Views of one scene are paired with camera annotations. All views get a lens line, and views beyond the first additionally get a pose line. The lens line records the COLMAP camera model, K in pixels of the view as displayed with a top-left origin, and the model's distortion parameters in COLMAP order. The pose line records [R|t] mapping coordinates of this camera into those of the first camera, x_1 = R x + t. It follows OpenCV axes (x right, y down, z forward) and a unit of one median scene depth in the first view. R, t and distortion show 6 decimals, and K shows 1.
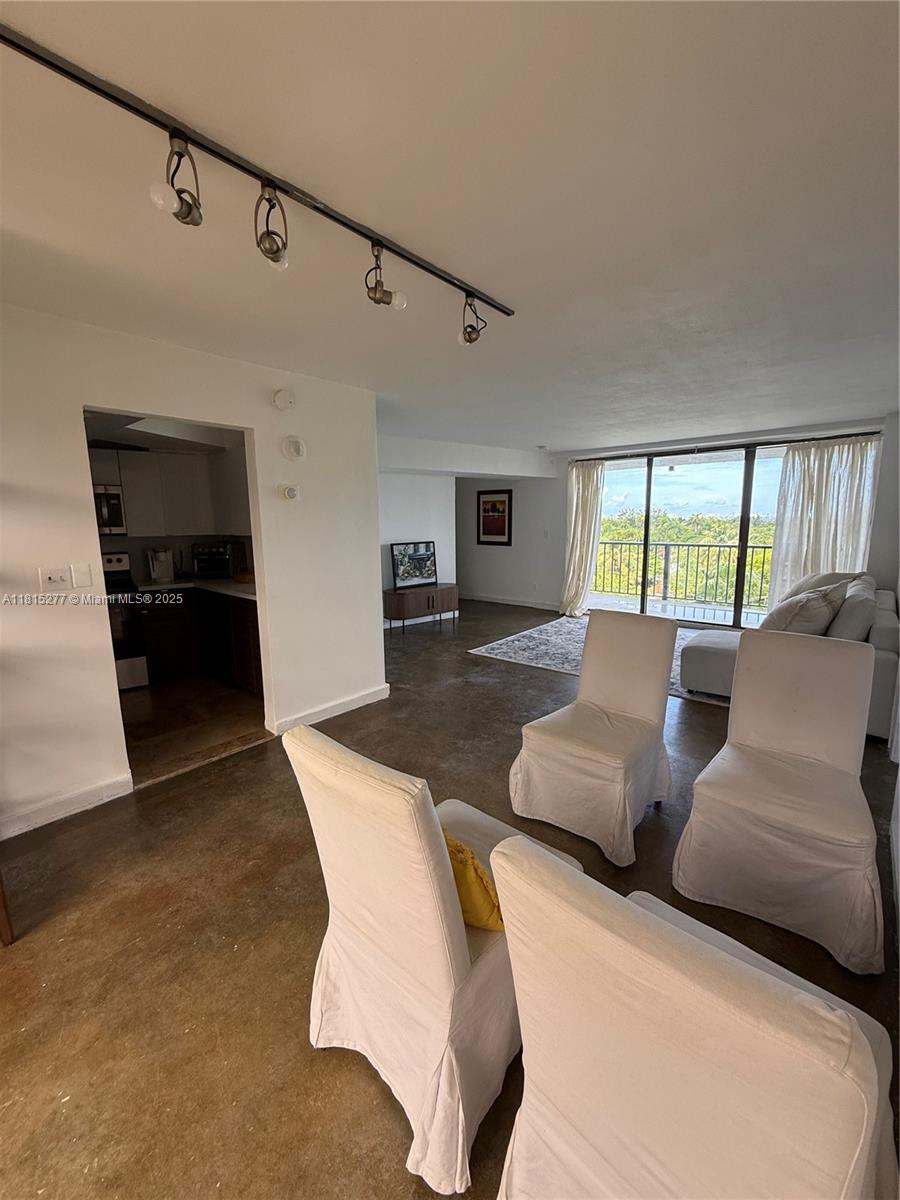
lens RADIAL K [[478.7, 0, 452.3], [0, 478.7, 594.8], [0, 0, 1]] dist [0.000286, -0.000318]
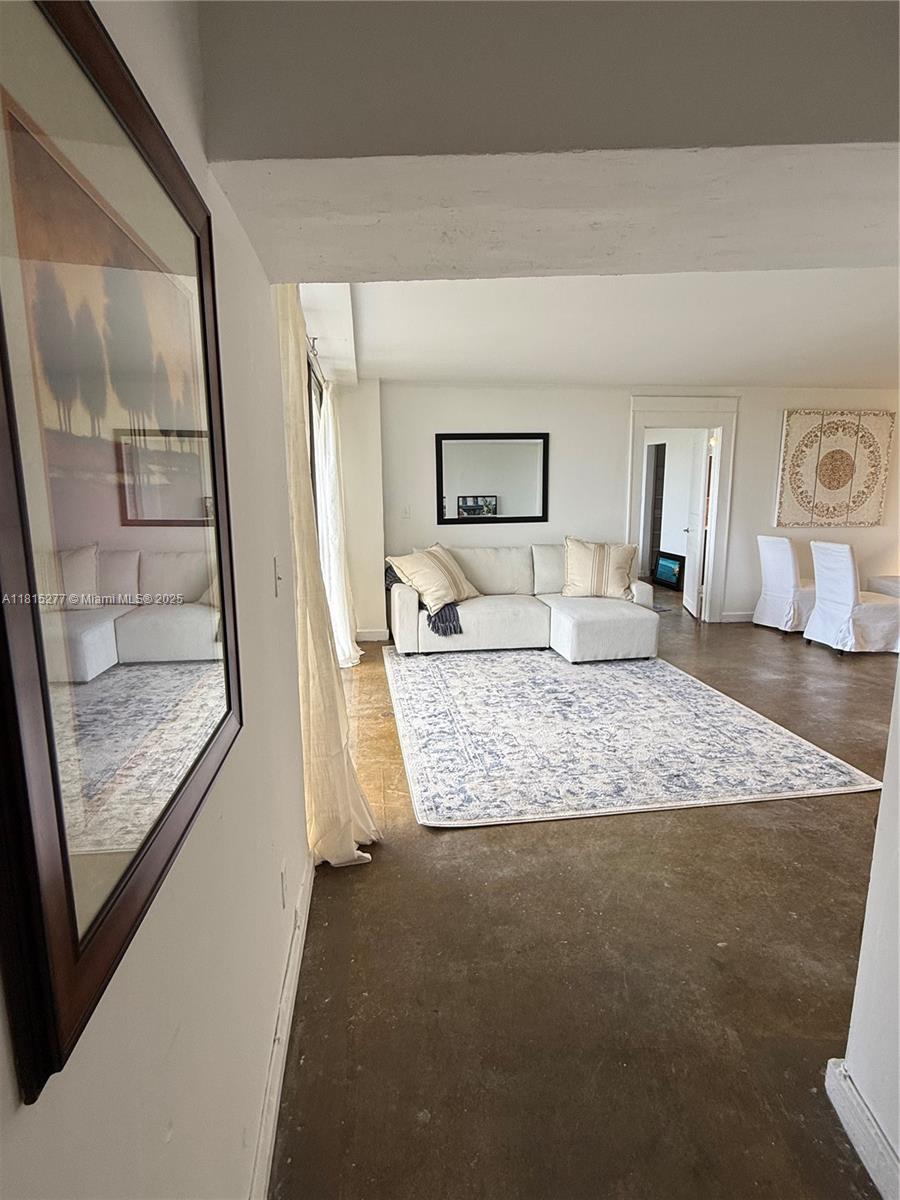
lens RADIAL K [[610.1, 0, 451.5], [0, 610.1, 594.2], [0, 0, 1]] dist [-0.001048, -0.000355]
pose [[-0.753352, -0.103664, 0.649396, -0.010603], [0.113474, 0.952194, 0.283638, -0.256386], [-0.647754, 0.287369, -0.705574, 1.612909]]
